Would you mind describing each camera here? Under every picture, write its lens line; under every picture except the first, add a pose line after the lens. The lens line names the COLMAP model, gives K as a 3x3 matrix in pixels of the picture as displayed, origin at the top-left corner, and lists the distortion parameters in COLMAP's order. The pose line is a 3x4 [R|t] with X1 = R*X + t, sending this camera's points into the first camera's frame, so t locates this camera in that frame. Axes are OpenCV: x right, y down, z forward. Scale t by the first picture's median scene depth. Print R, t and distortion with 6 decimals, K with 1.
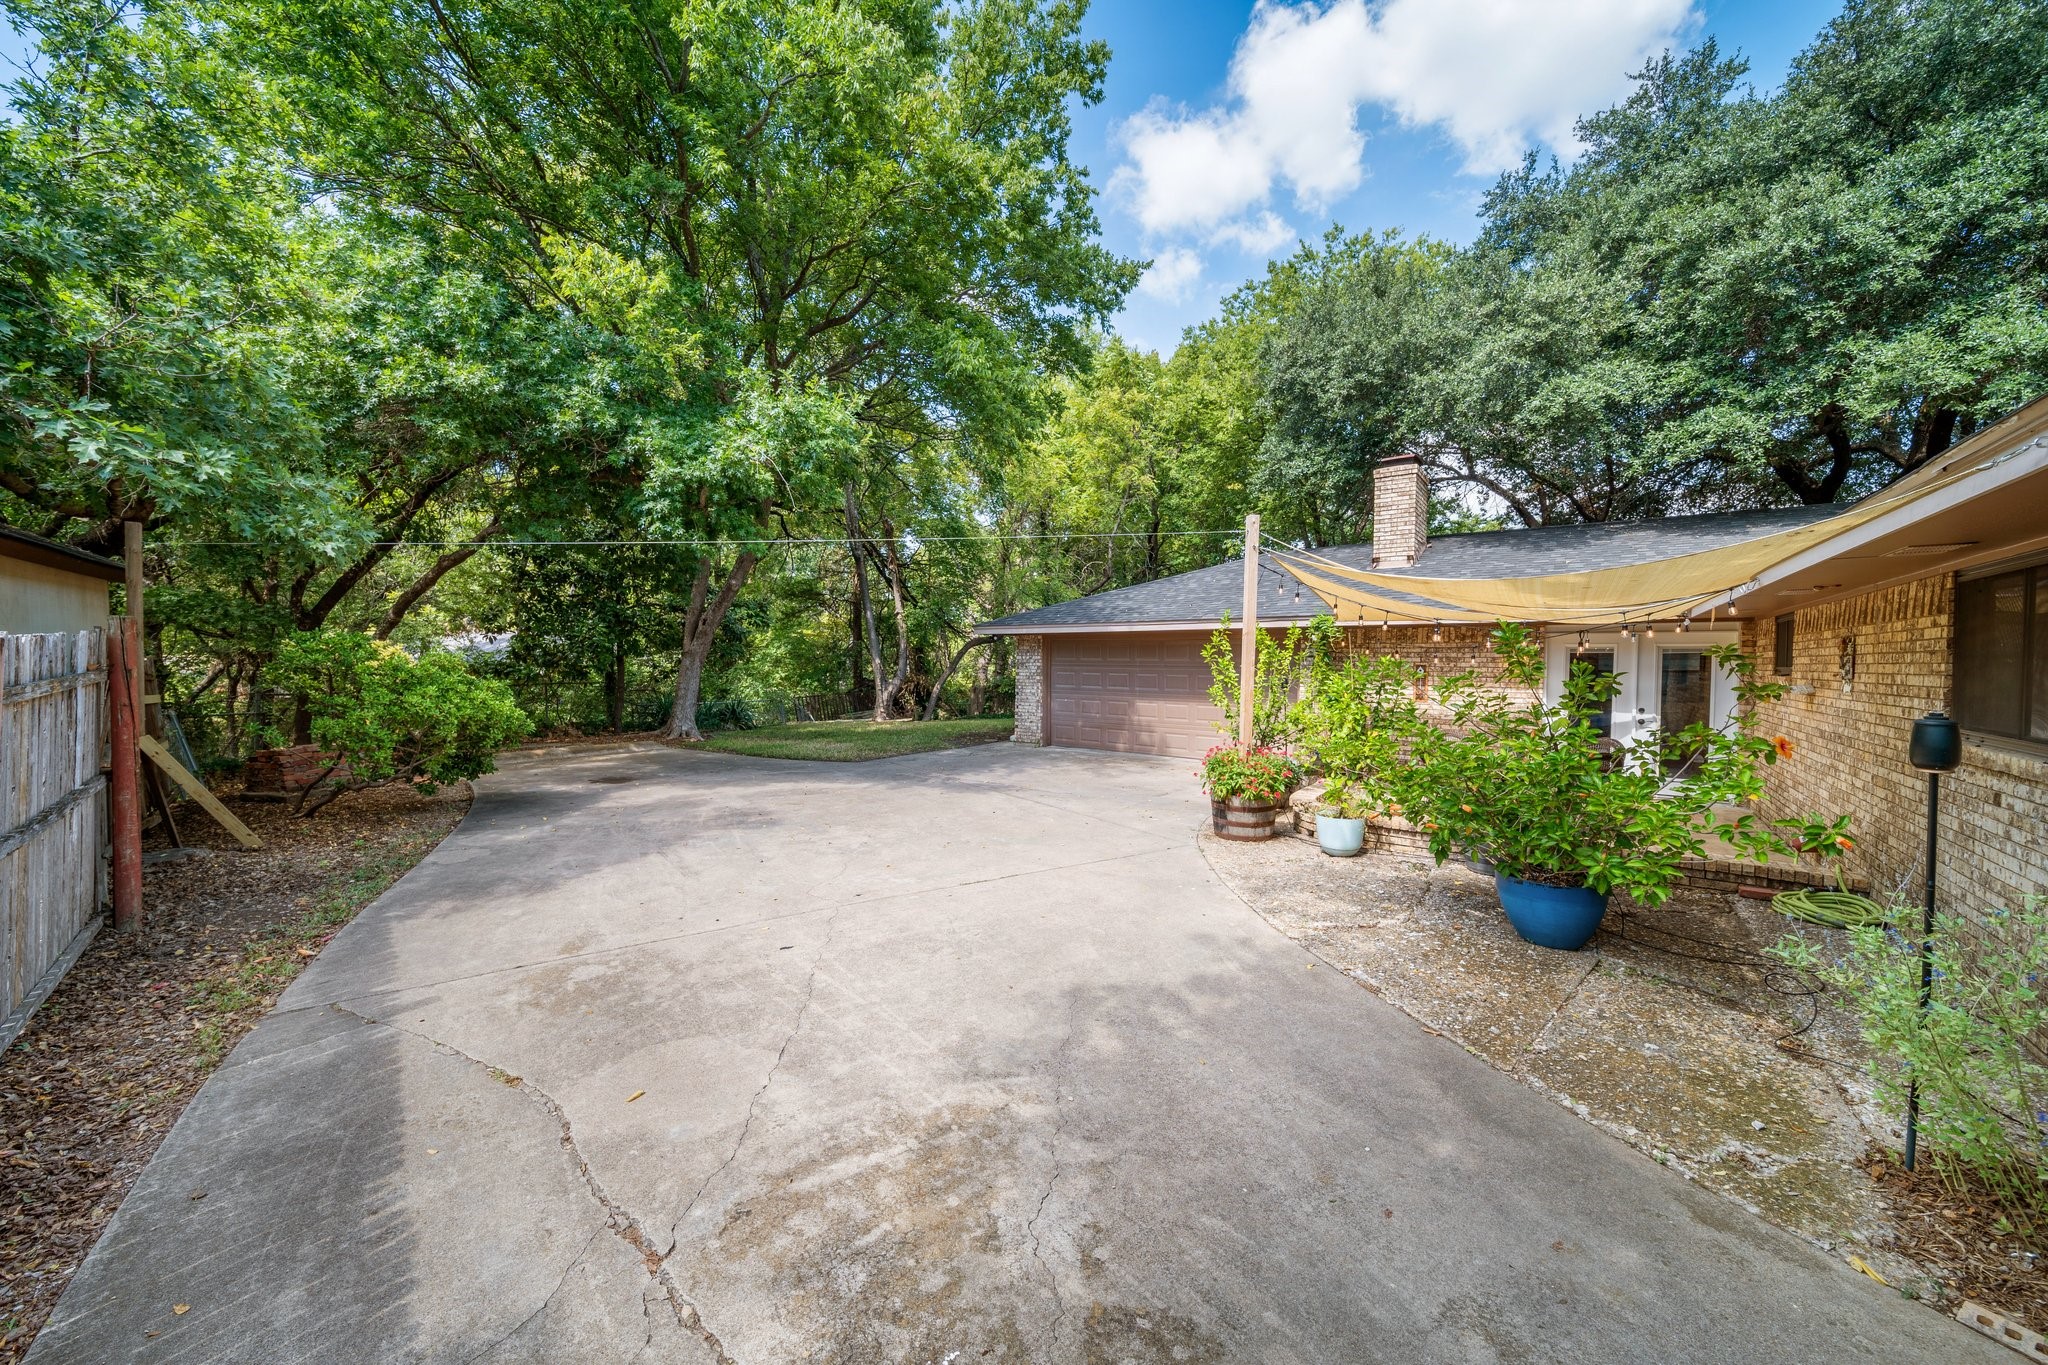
lens RADIAL K [[725.7, 0, 1022.3], [0, 725.7, 661.5], [0, 0, 1]] dist [0.000049, -0.002418]
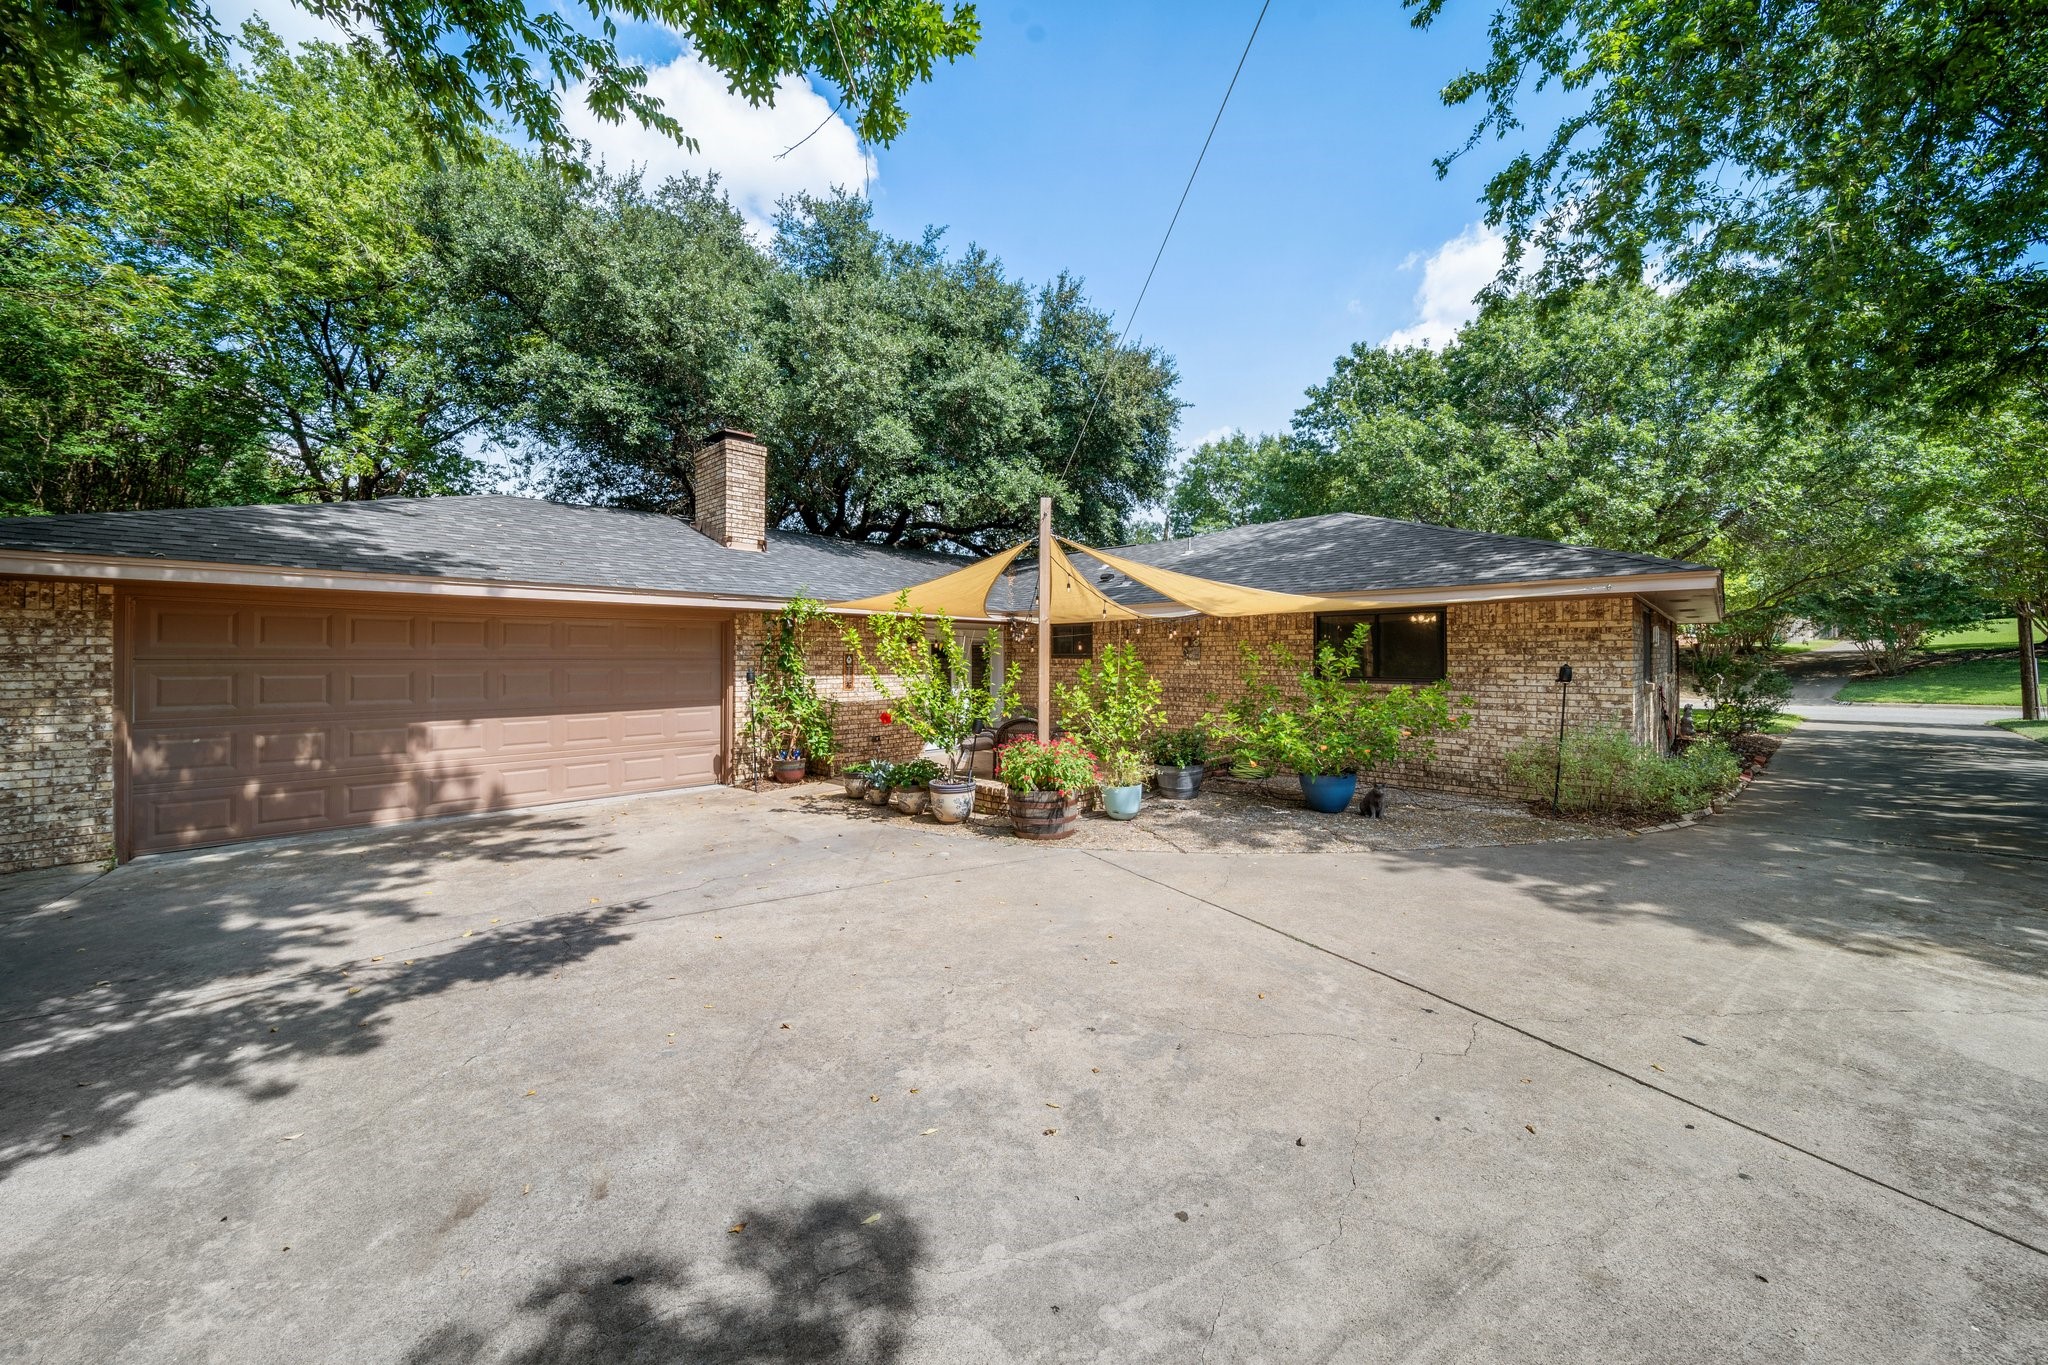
lens RADIAL K [[725.7, 0, 1022.3], [0, 725.7, 661.5], [0, 0, 1]] dist [0.000049, -0.002418]
pose [[0.065218, -0.013333, 0.997782, -0.393705], [0.011532, 0.999854, 0.012607, 0.003667], [-0.997804, 0.010684, 0.065362, 0.596551]]
